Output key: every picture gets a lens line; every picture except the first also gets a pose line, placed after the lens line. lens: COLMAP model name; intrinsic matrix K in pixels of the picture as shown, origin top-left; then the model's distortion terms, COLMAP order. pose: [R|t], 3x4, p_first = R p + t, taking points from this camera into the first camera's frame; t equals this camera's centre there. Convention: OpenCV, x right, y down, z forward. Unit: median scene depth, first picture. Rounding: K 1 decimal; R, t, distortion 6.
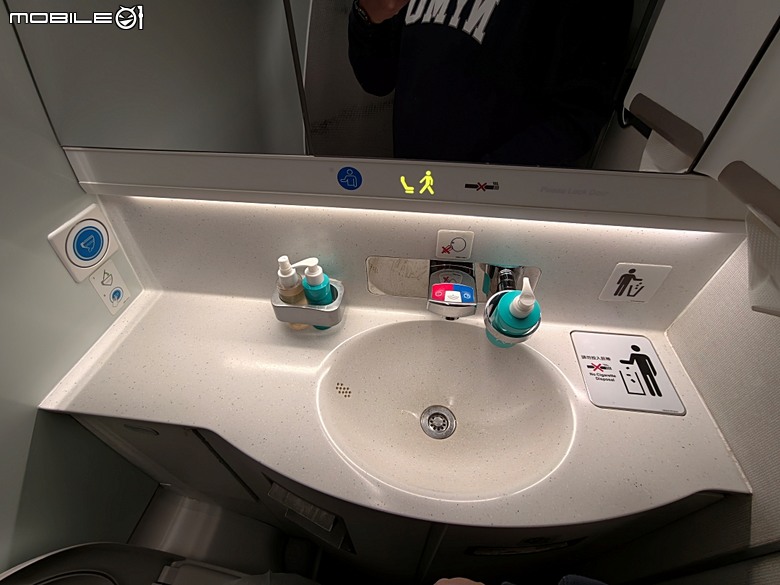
lens RADIAL K [[348.0, 0, 390.0], [0, 348.0, 292.5], [0, 0, 1]] dist [0.000799, -0.000083]
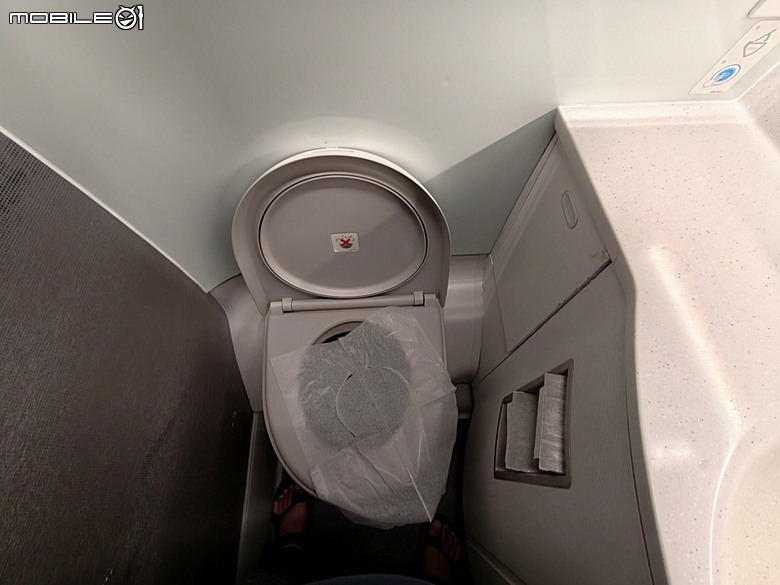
lens RADIAL K [[348.0, 0, 390.0], [0, 348.0, 292.5], [0, 0, 1]] dist [0.000799, -0.000083]
pose [[0.172172, 0.881516, -0.439644, -0.201705], [-0.685295, 0.427792, 0.589377, 0.242921], [0.707621, 0.199812, 0.677752, 0.127192]]
